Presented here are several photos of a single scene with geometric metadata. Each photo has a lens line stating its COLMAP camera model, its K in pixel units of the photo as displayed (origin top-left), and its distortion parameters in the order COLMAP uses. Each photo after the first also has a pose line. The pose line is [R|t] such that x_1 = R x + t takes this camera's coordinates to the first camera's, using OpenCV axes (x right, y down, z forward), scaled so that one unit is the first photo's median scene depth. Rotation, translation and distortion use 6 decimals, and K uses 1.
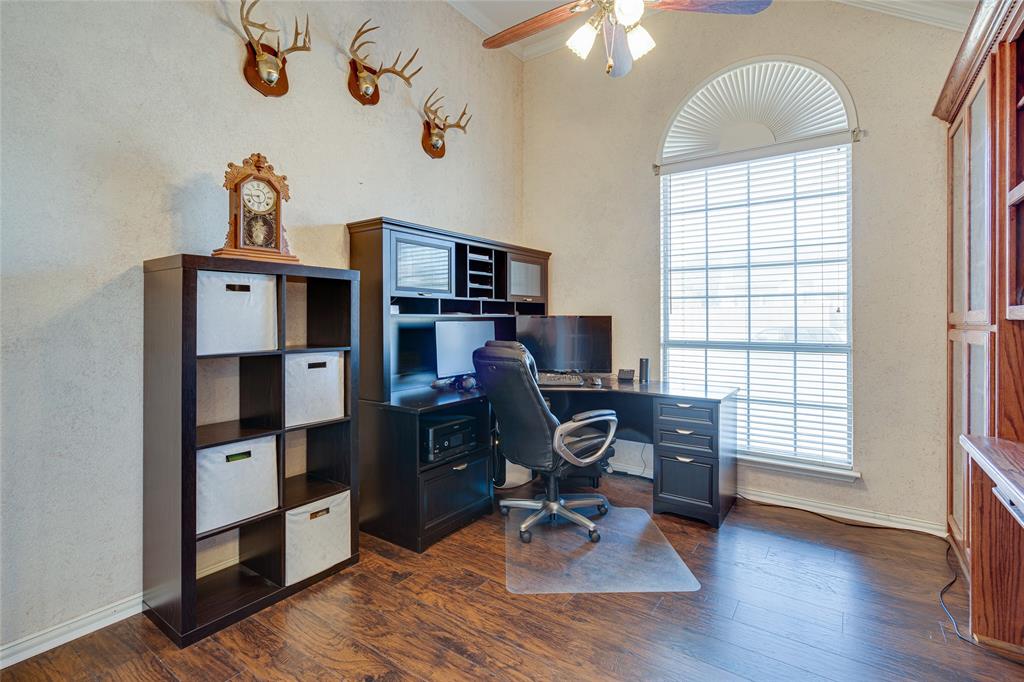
lens RADIAL K [[464.8, 0, 503.9], [0, 464.8, 316.3], [0, 0, 1]] dist [-0.001590, 0.002029]
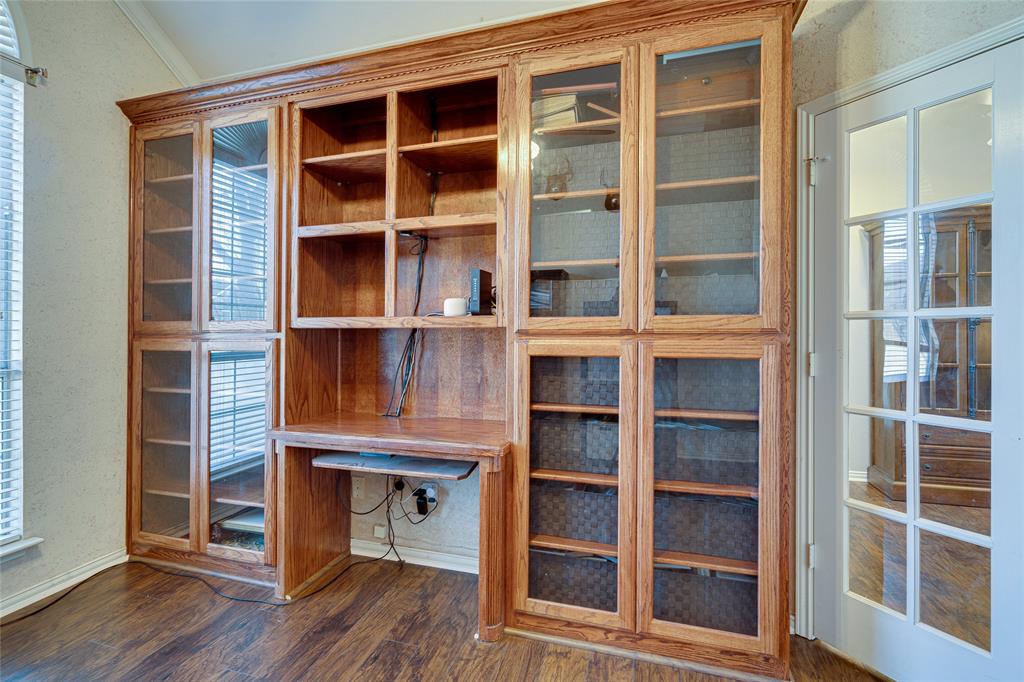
lens RADIAL K [[464.8, 0, 507.8], [0, 464.8, 334.8], [0, 0, 1]] dist [-0.001590, 0.002029]
pose [[-0.323600, -0.007009, 0.946168, -0.124885], [-0.002909, 0.999975, 0.006413, 0.007037], [-0.946190, -0.000677, -0.323612, 0.386852]]
